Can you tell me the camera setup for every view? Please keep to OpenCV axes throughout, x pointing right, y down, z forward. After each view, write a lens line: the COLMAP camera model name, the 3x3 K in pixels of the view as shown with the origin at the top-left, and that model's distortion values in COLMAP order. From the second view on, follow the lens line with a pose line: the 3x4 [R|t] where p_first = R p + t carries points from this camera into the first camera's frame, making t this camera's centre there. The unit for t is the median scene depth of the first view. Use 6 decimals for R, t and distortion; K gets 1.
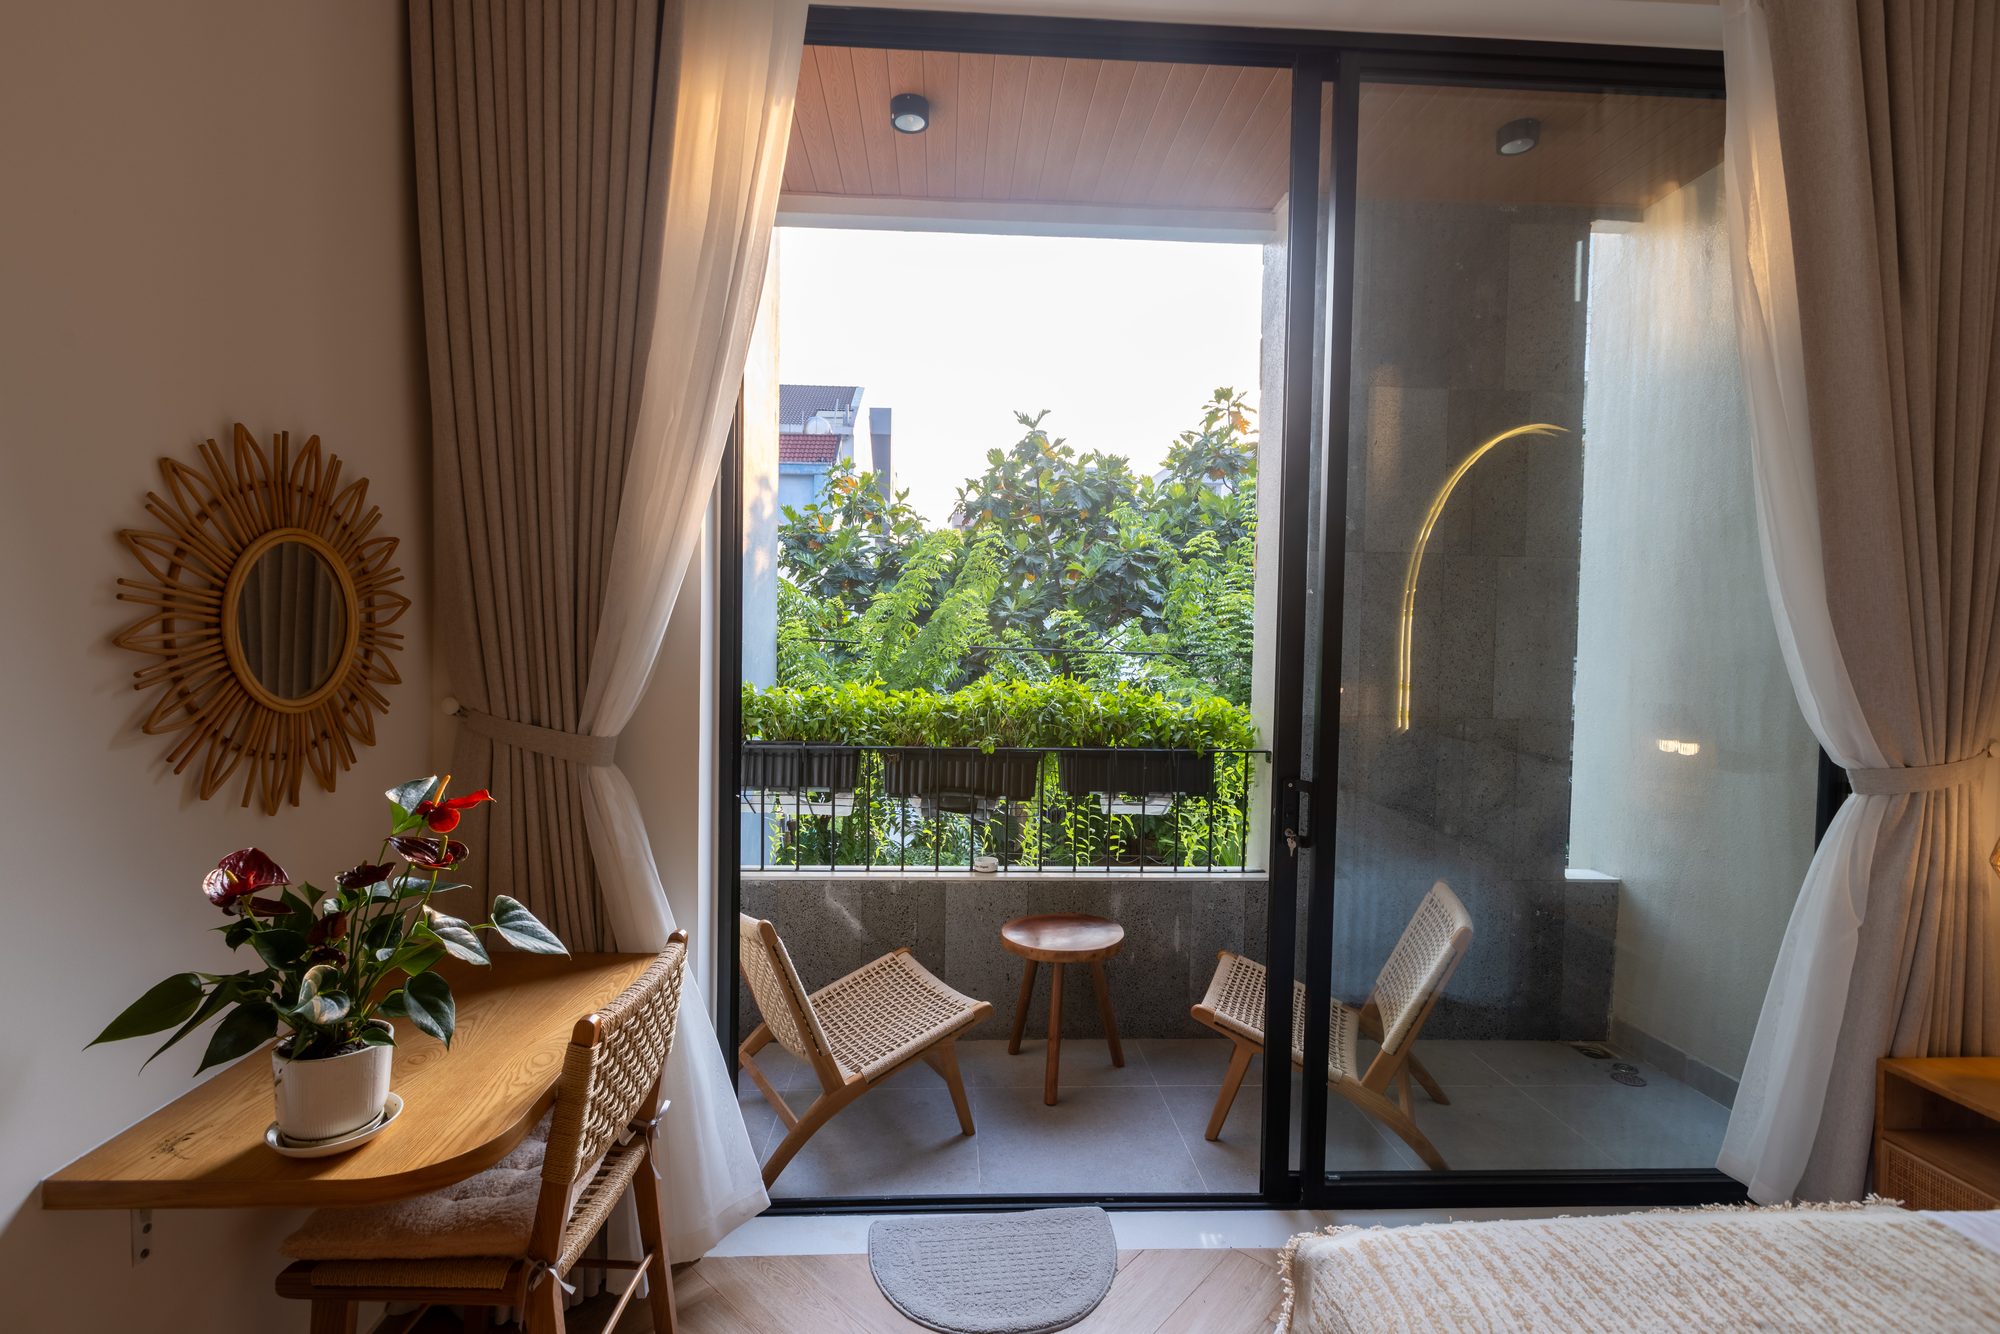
lens RADIAL K [[890.8, 0, 987.9], [0, 890.8, 663.8], [0, 0, 1]] dist [0.002290, -0.000651]
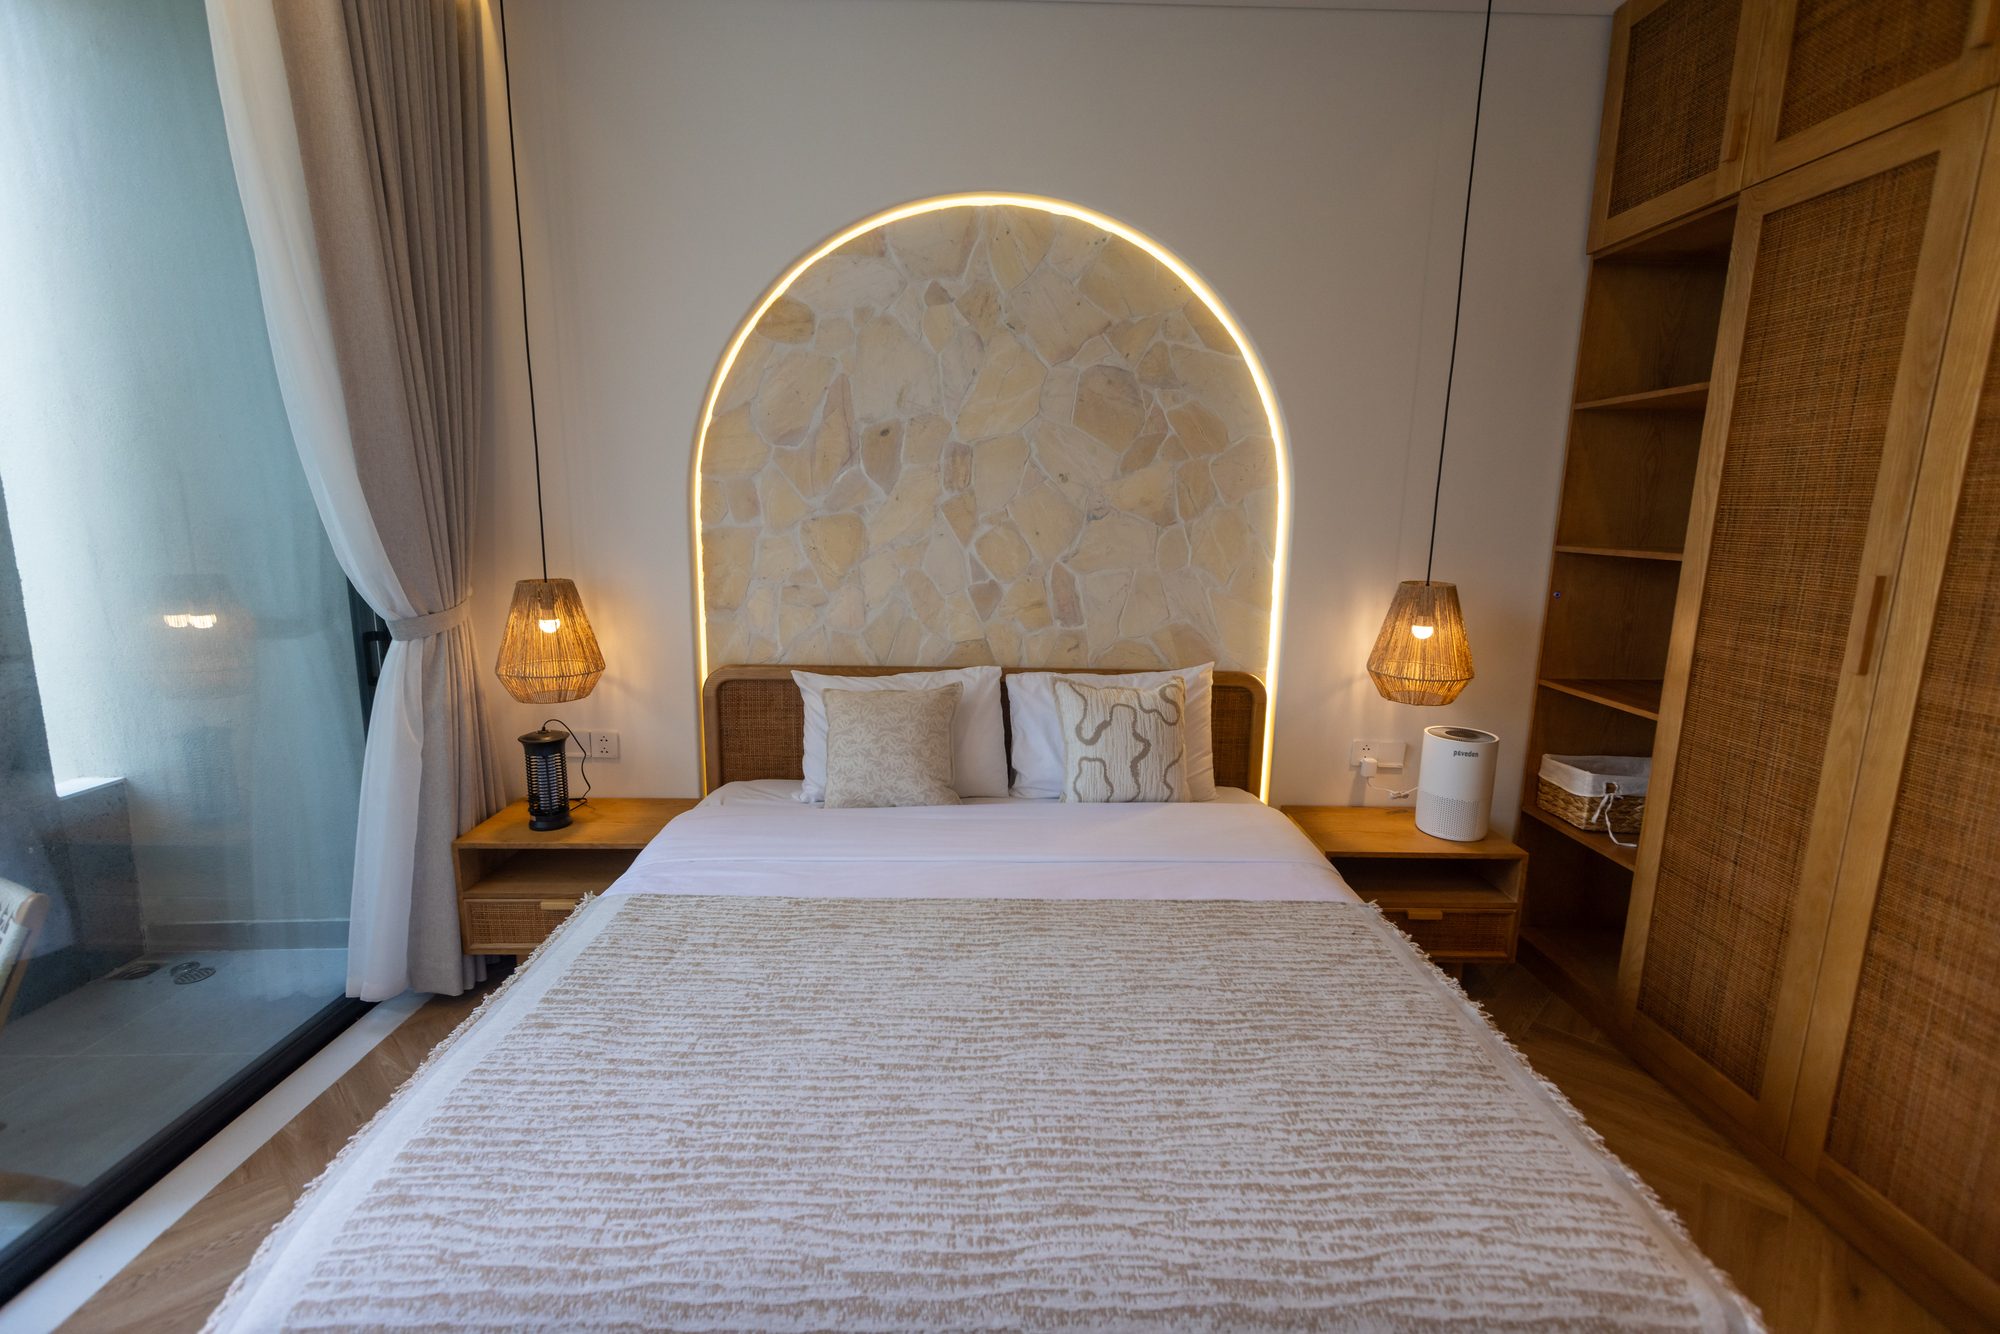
lens RADIAL K [[890.8, 0, 1009.0], [0, 890.8, 669.3], [0, 0, 1]] dist [0.002290, -0.000651]
pose [[0.031787, -0.196533, 0.979982, -0.162787], [0.013983, 0.980469, 0.196177, -0.035812], [-0.999397, 0.007467, 0.033915, 0.143740]]
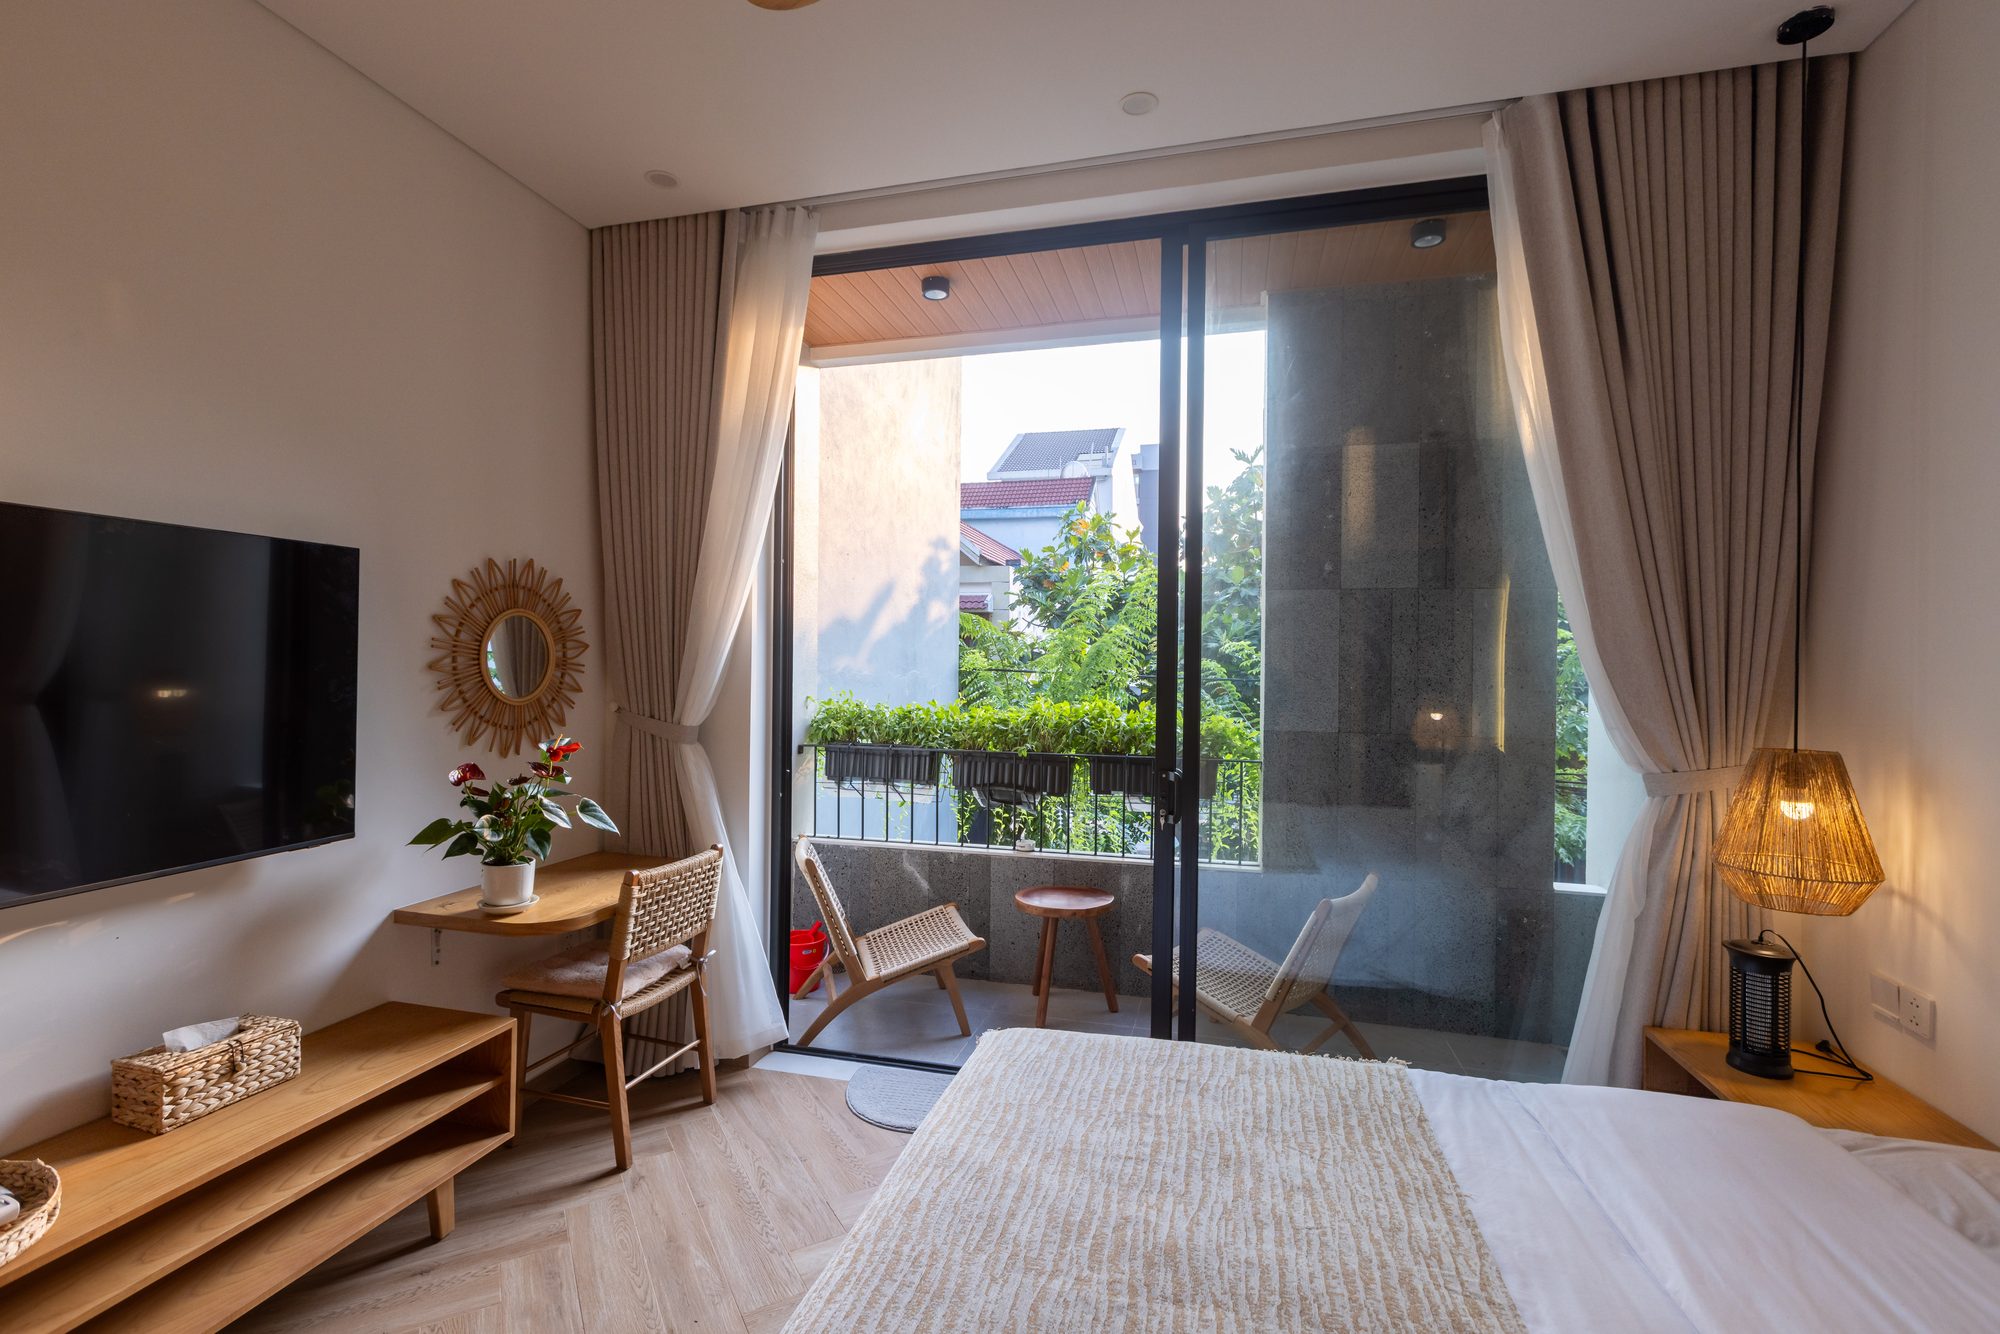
lens RADIAL K [[890.8, 0, 995.8], [0, 890.8, 664.6], [0, 0, 1]] dist [0.002290, -0.000651]
pose [[0.951707, -0.006942, -0.306930, 0.513339], [-0.004024, 0.999376, -0.035081, 0.020604], [0.306982, 0.034622, 0.951085, -0.328296]]
